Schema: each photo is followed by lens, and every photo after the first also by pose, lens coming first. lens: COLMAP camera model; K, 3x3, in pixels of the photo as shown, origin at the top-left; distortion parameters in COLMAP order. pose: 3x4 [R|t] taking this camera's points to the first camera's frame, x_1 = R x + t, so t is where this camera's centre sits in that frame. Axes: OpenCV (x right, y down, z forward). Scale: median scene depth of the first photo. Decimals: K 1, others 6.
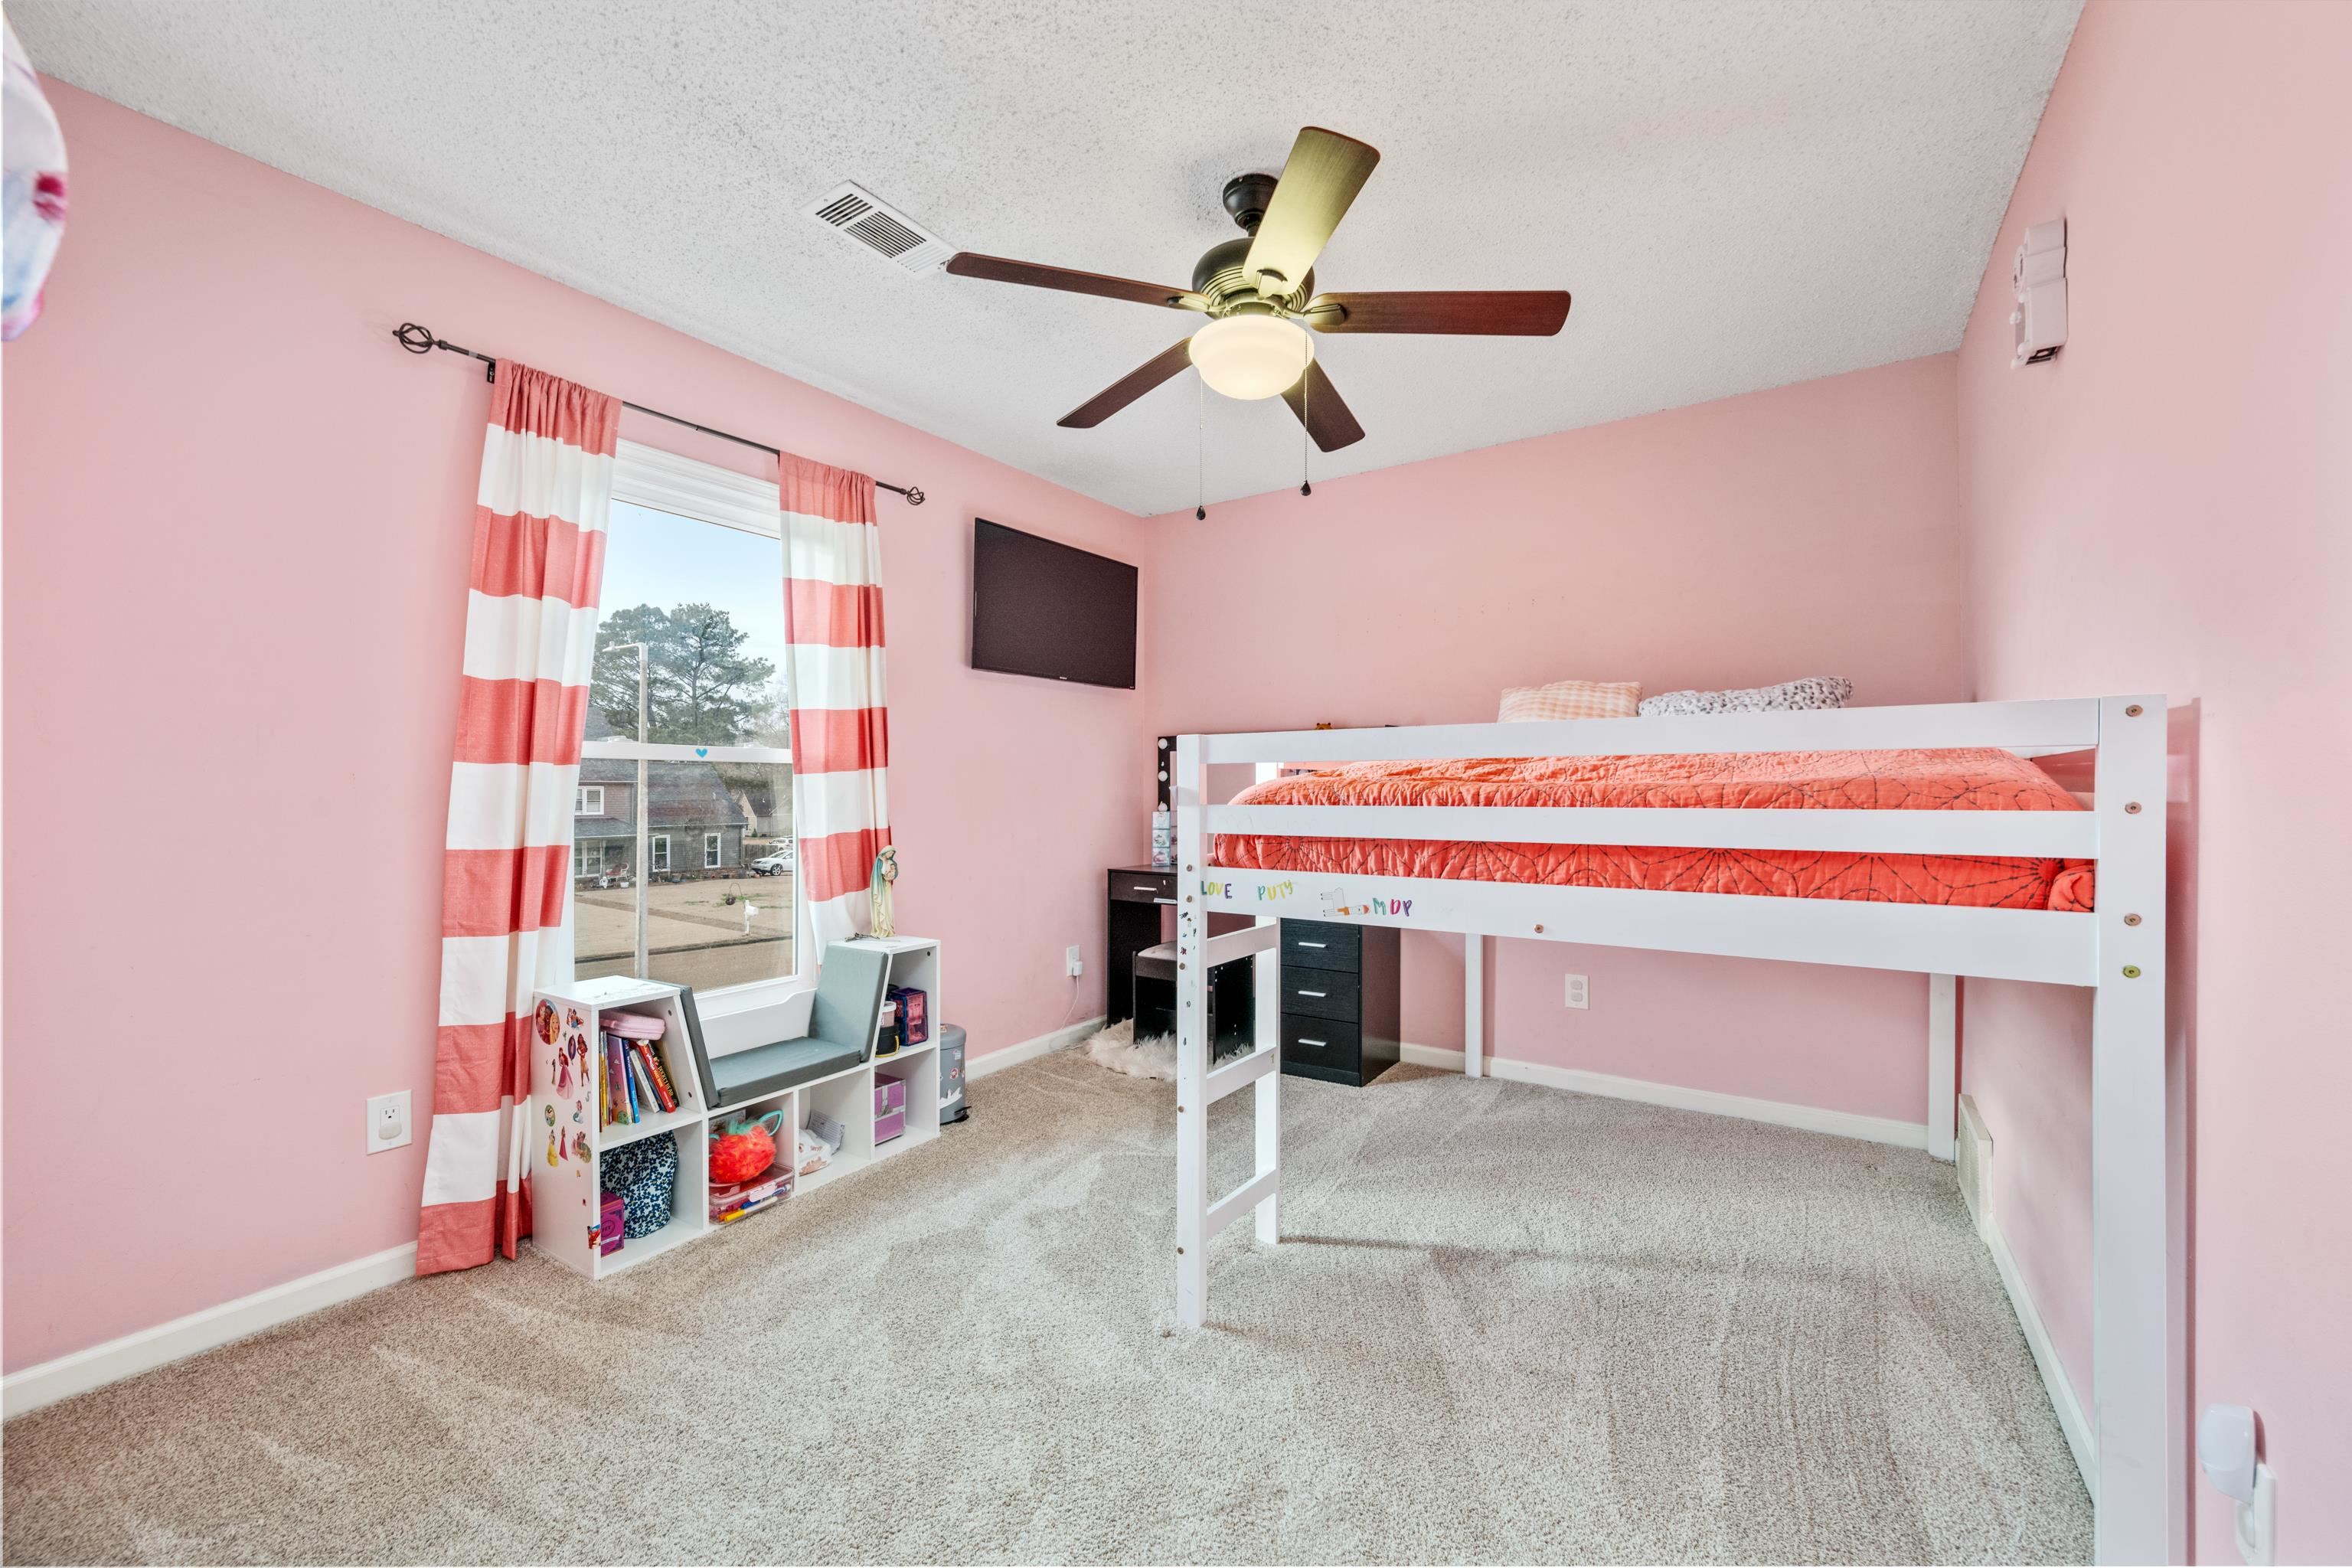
lens RADIAL K [[914.3, 0, 1182.9], [0, 914.3, 788.7], [0, 0, 1]] dist [-0.001730, -0.000774]
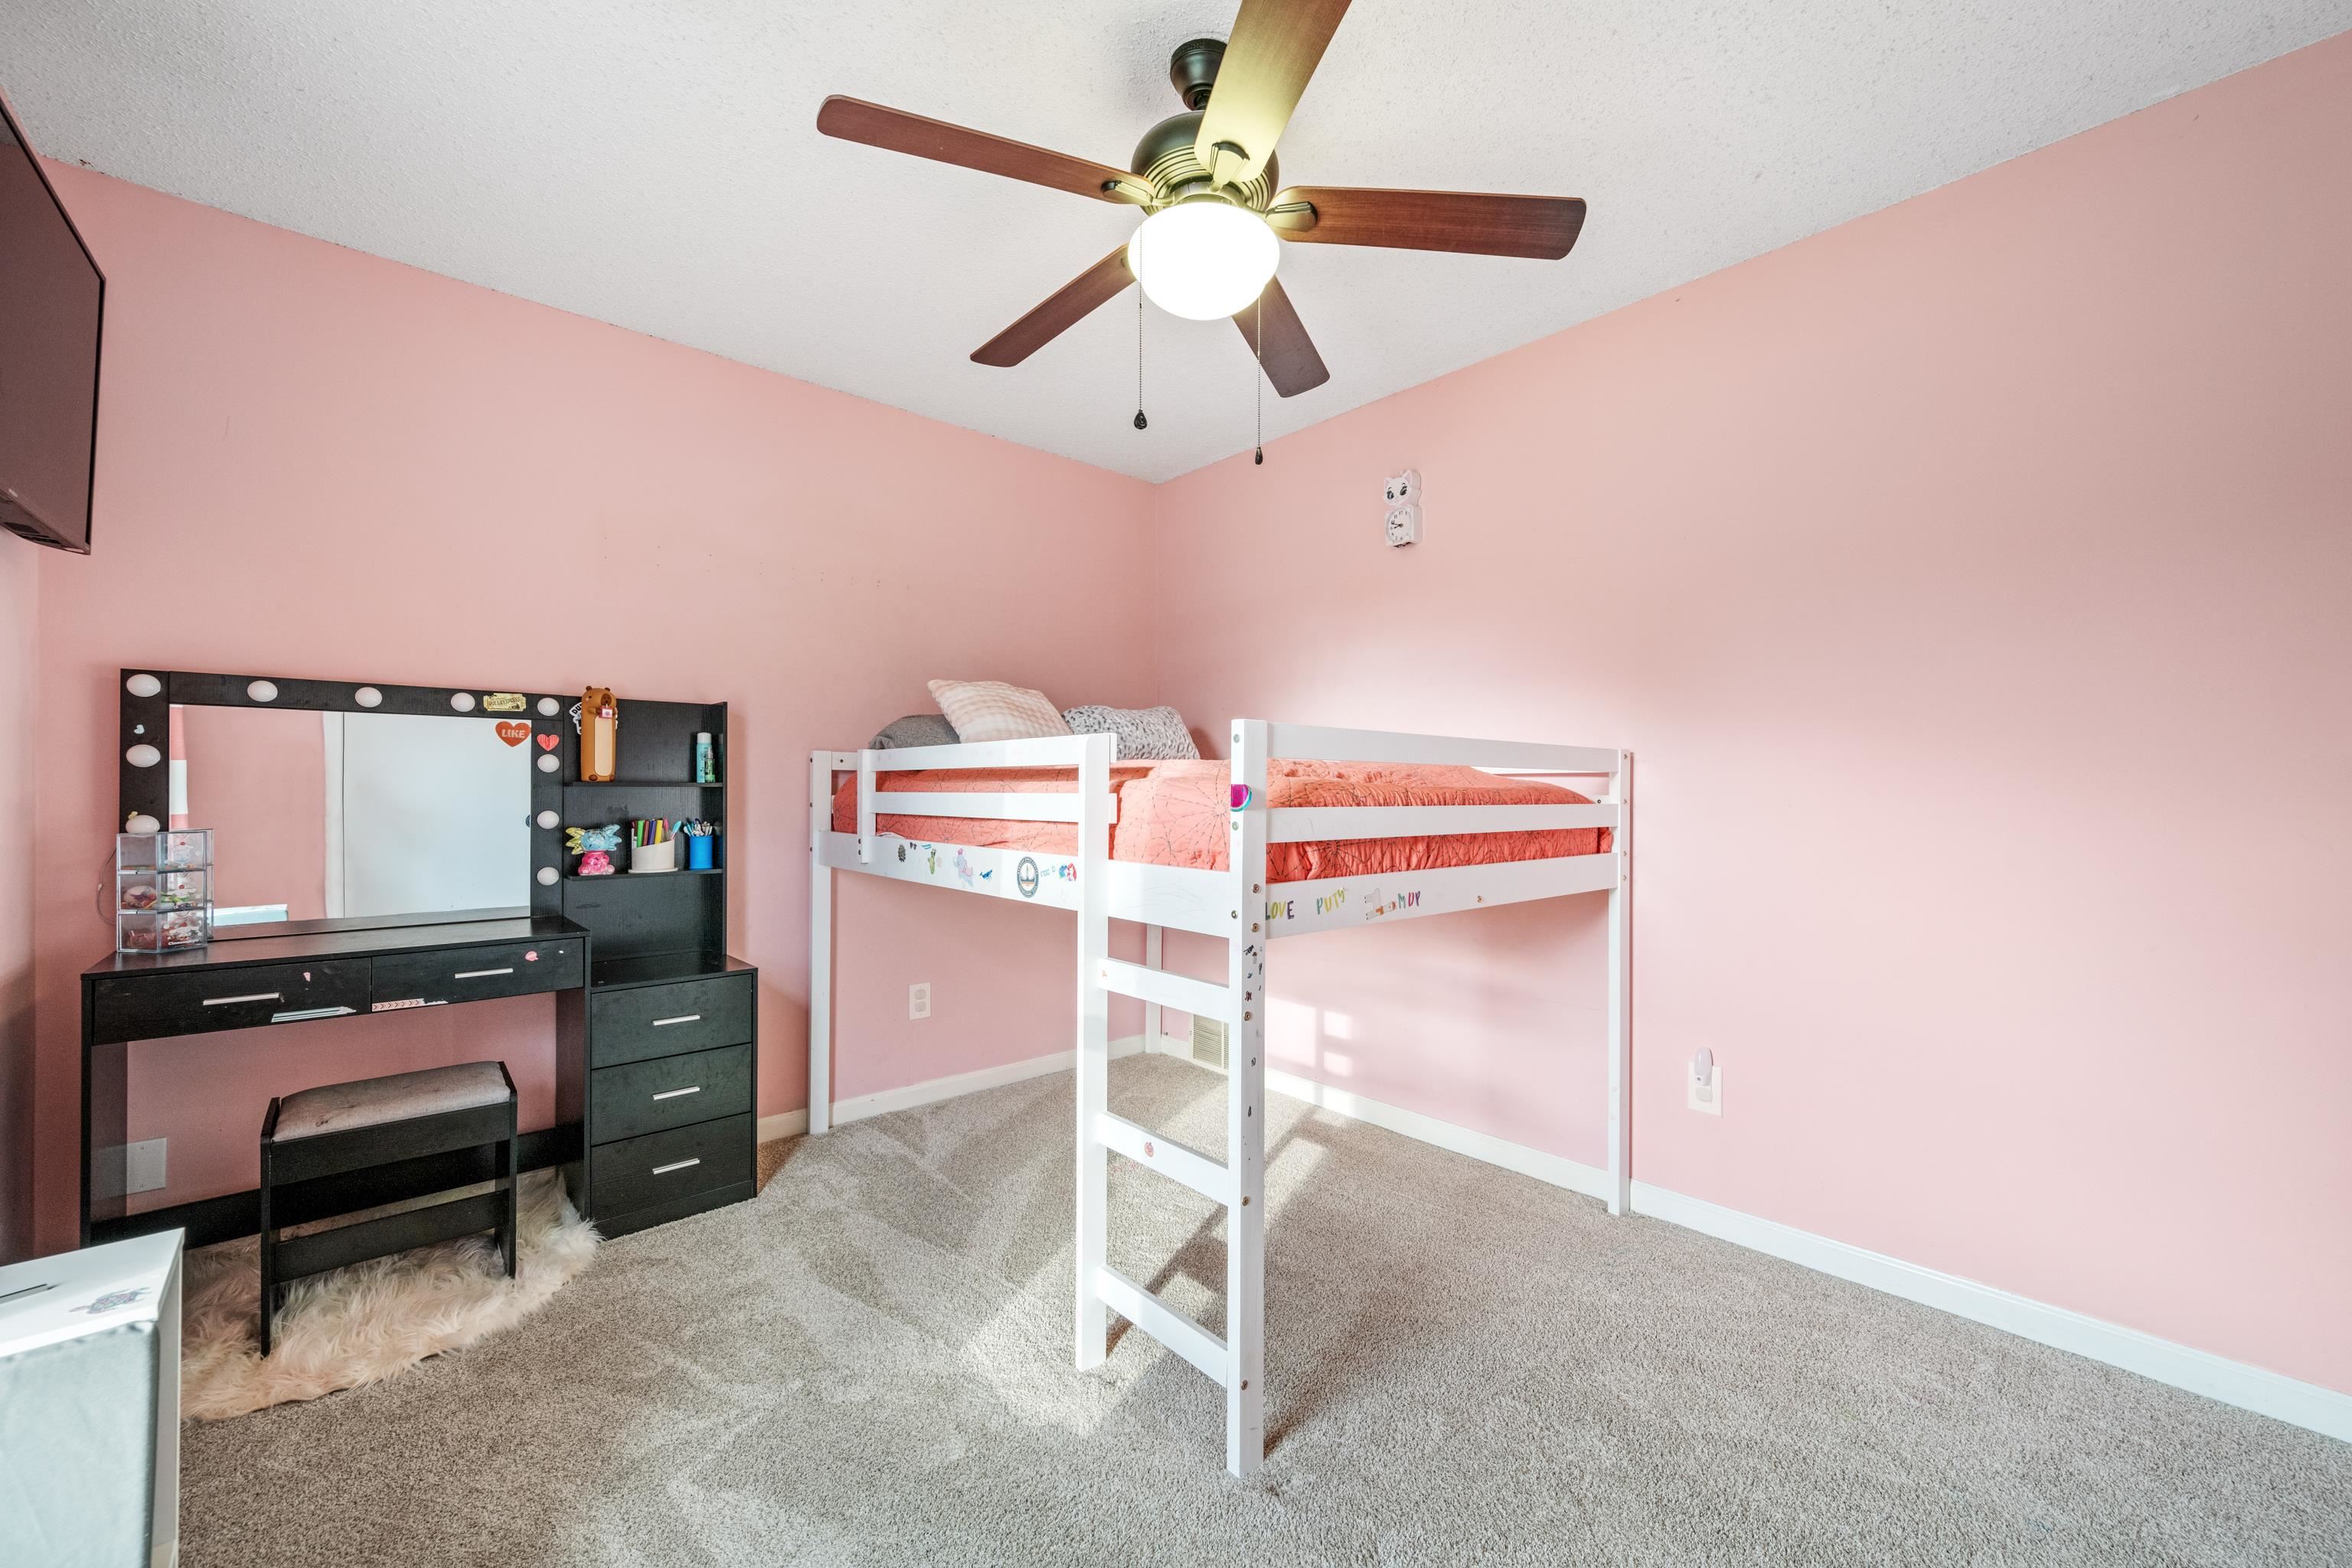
lens RADIAL K [[914.3, 0, 1184.3], [0, 914.3, 787.4], [0, 0, 1]] dist [-0.001730, -0.000774]
pose [[0.249026, 0.010432, 0.968441, -0.818259], [-0.005792, 0.999940, -0.009282, 0.008009], [-0.968479, -0.003297, 0.249072, 0.923751]]
